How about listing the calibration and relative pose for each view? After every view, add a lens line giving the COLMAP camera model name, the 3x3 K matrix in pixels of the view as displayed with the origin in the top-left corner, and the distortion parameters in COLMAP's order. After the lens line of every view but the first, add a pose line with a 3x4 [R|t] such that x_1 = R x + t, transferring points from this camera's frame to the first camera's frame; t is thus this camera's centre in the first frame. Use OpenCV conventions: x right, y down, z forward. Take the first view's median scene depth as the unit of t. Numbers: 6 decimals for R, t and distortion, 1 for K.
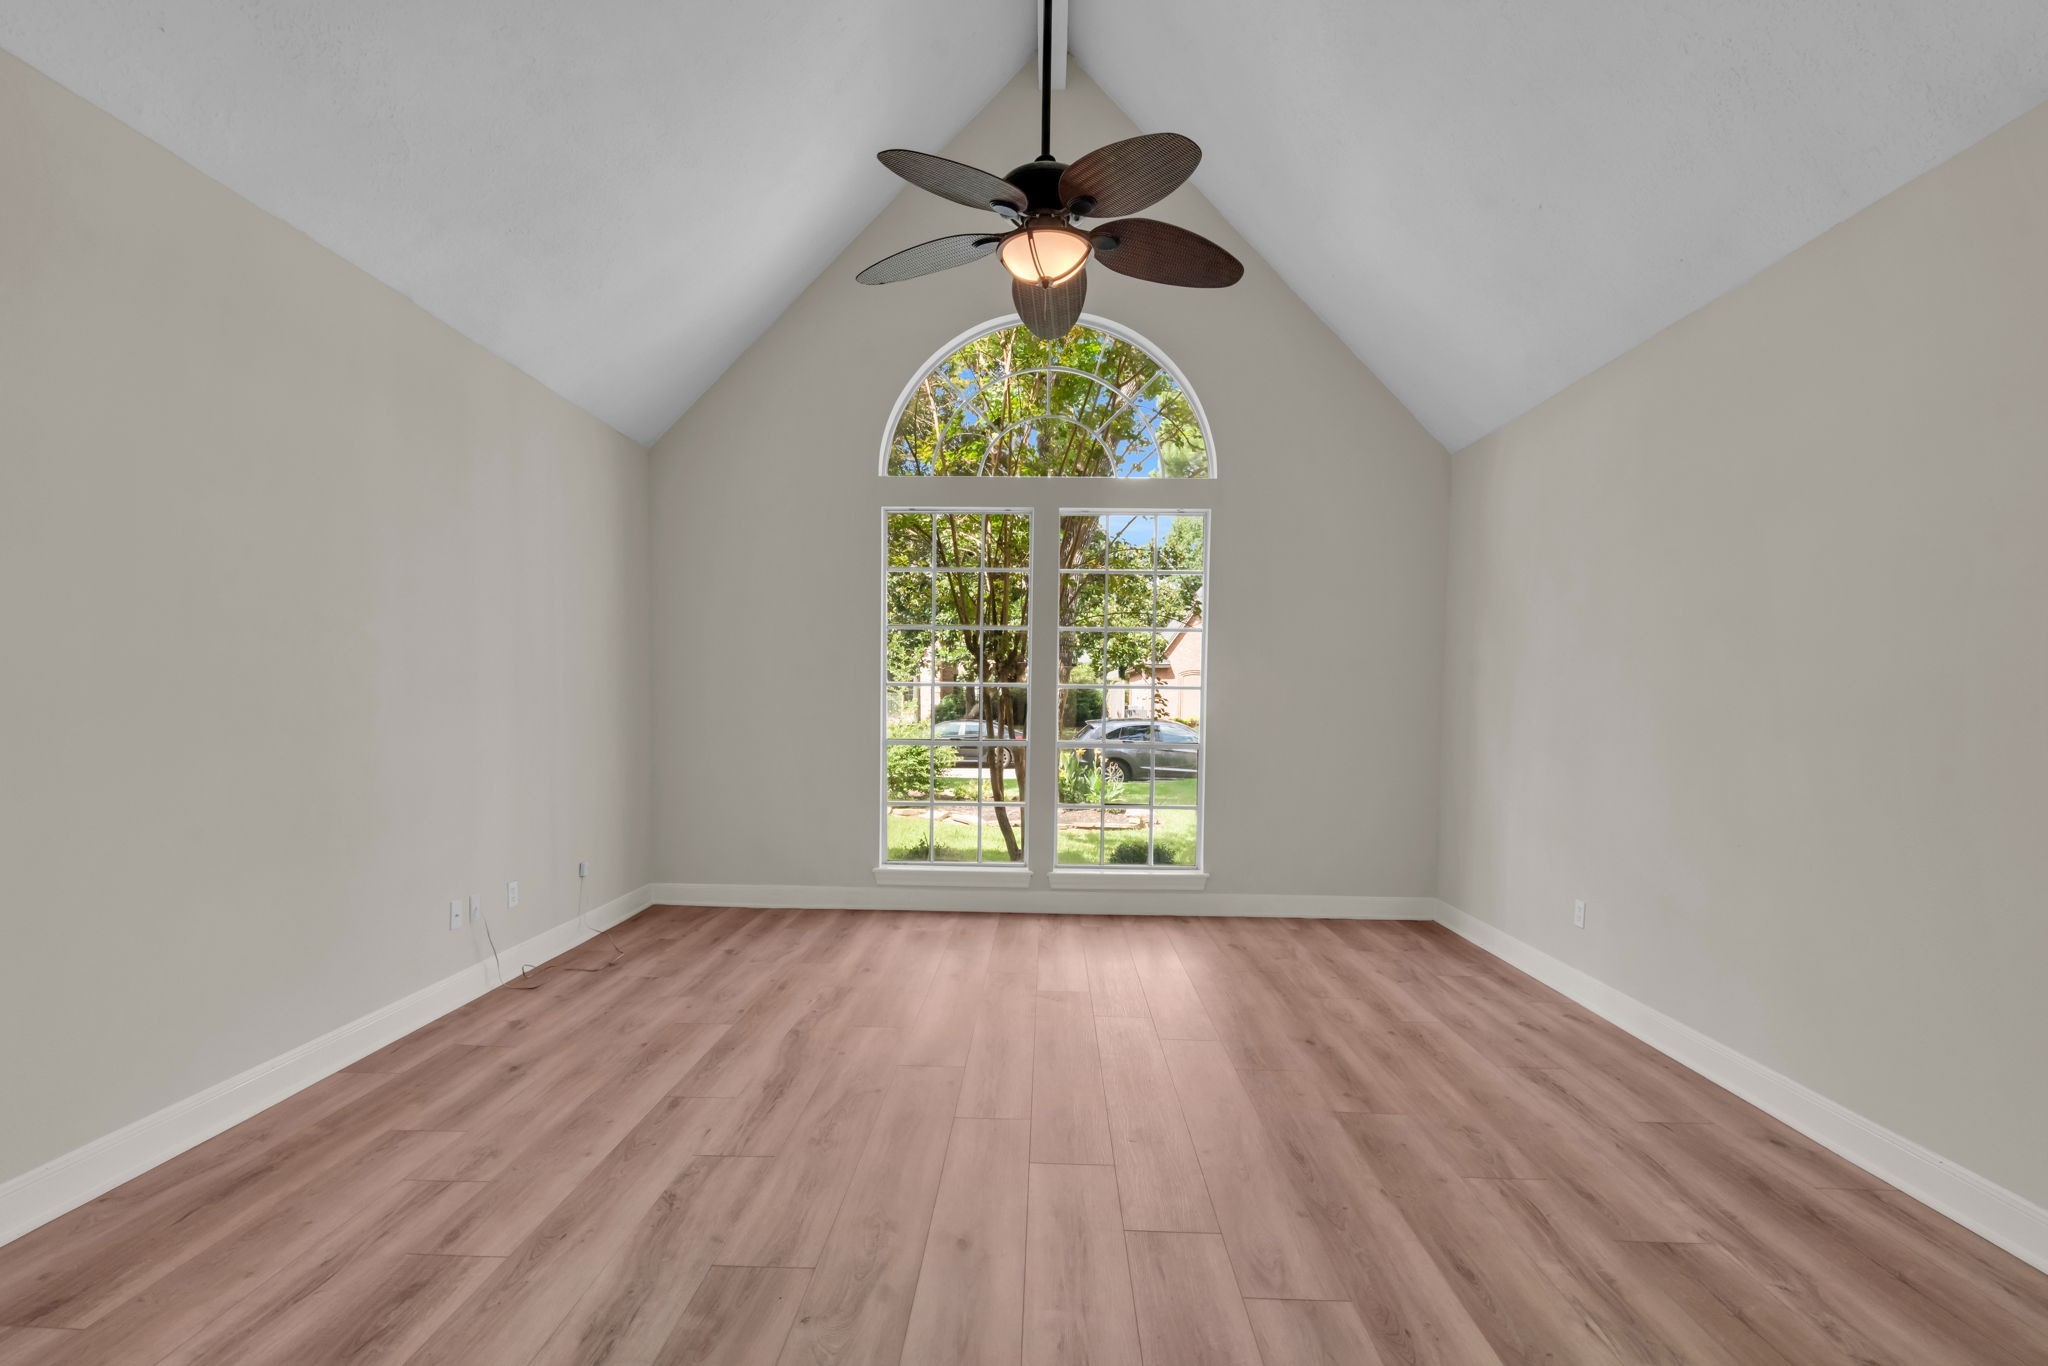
lens RADIAL K [[938.9, 0, 1023.9], [0, 938.9, 698.5], [0, 0, 1]] dist [0.001899, 0.000698]
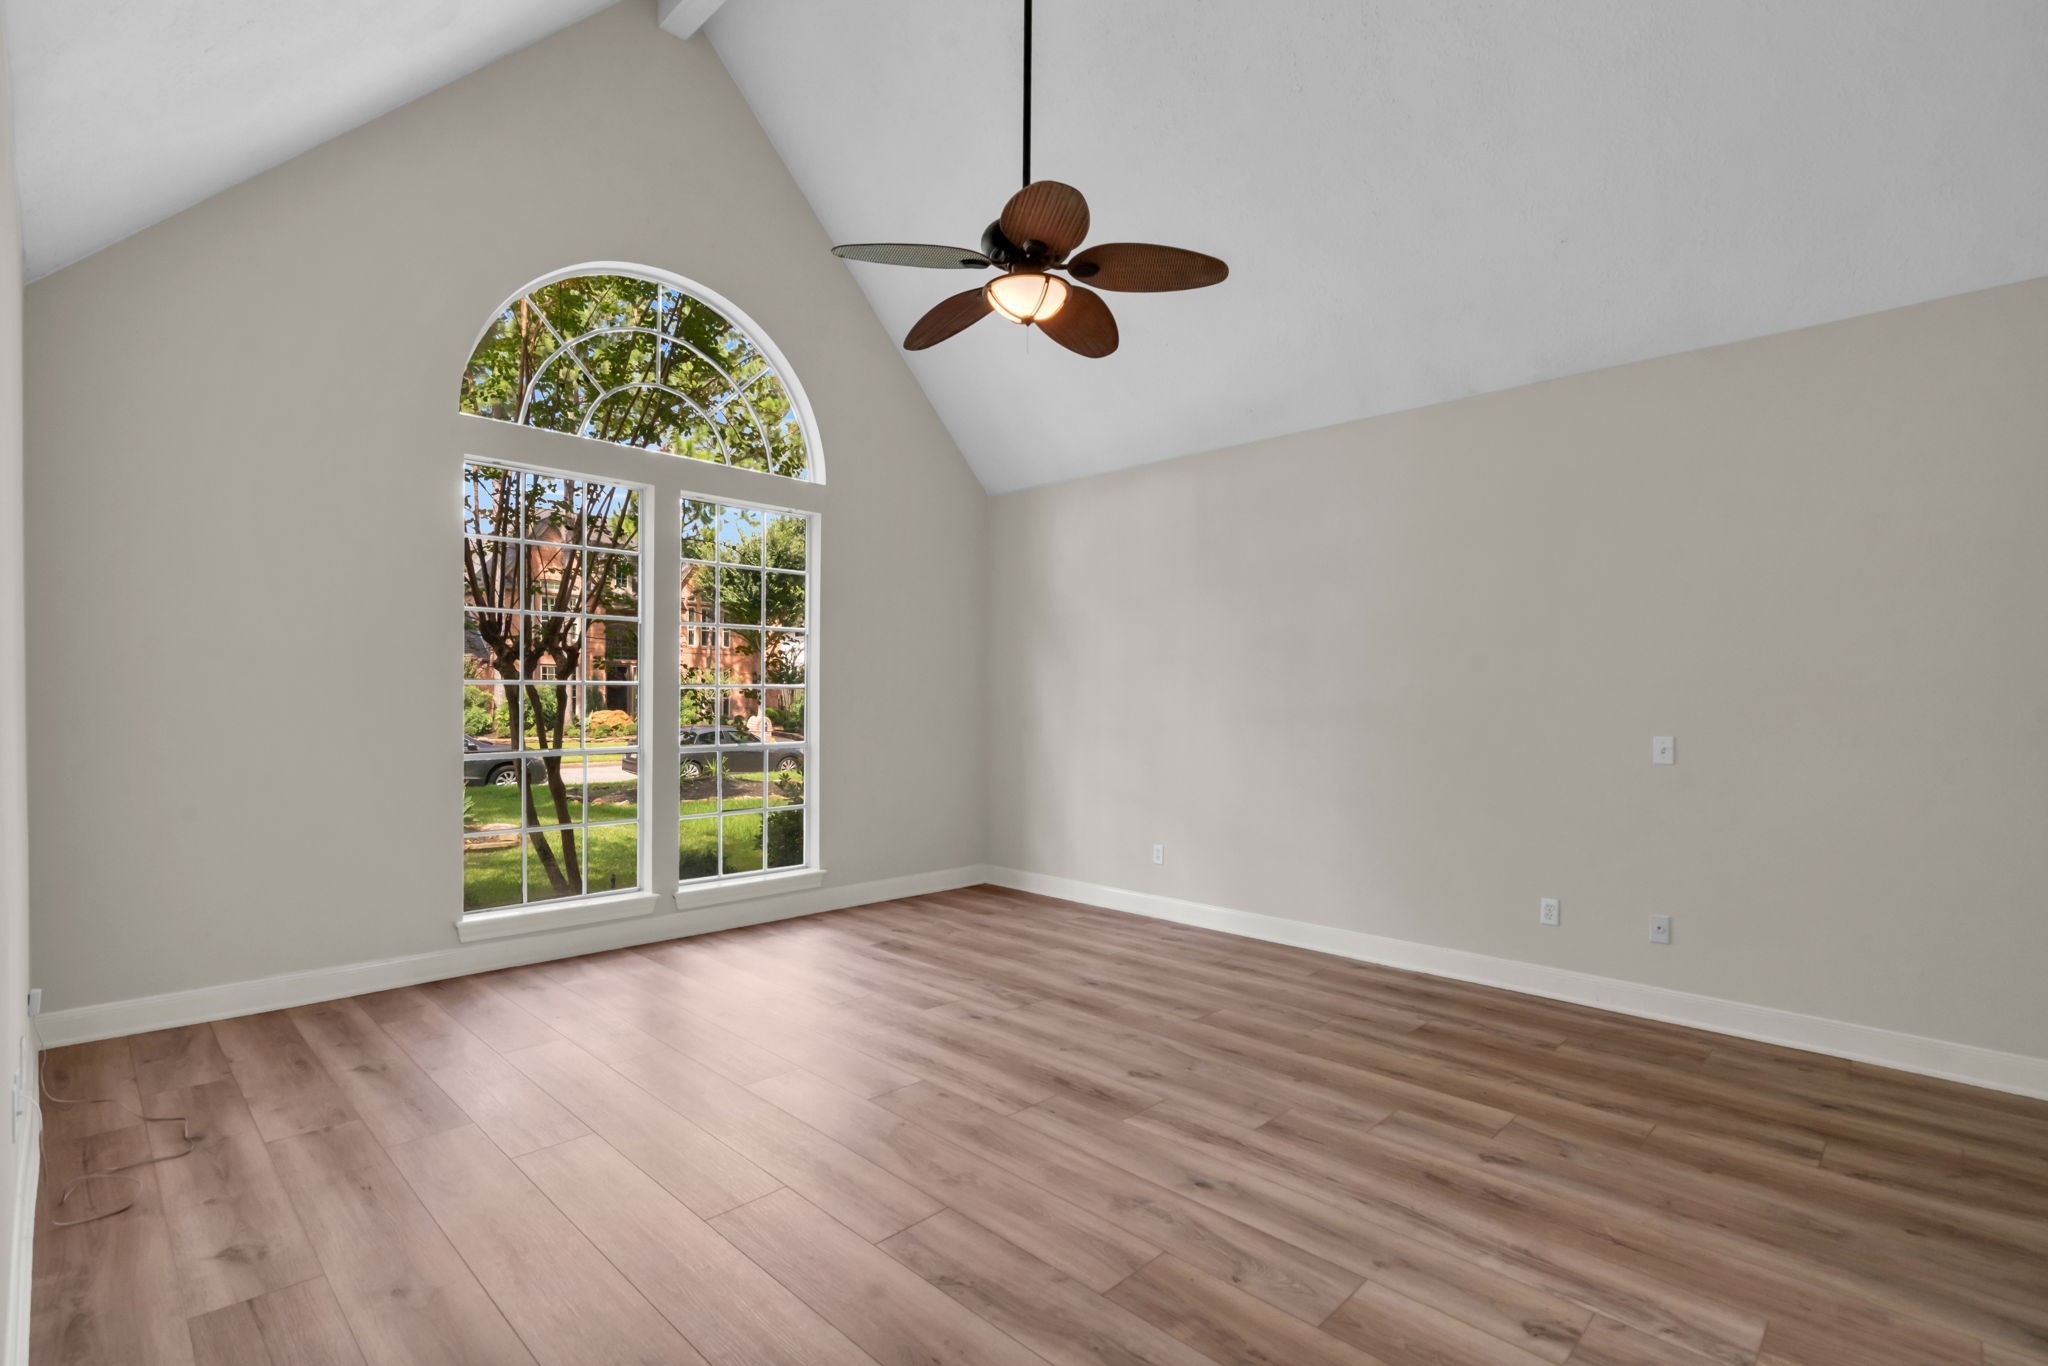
lens RADIAL K [[938.9, 0, 1023.2], [0, 938.9, 683.8], [0, 0, 1]] dist [0.001899, 0.000698]
pose [[0.681058, 0.010791, 0.732150, -0.730298], [-0.004408, 0.999934, -0.010638, -0.010277], [-0.732216, 0.004018, 0.681060, 0.263827]]
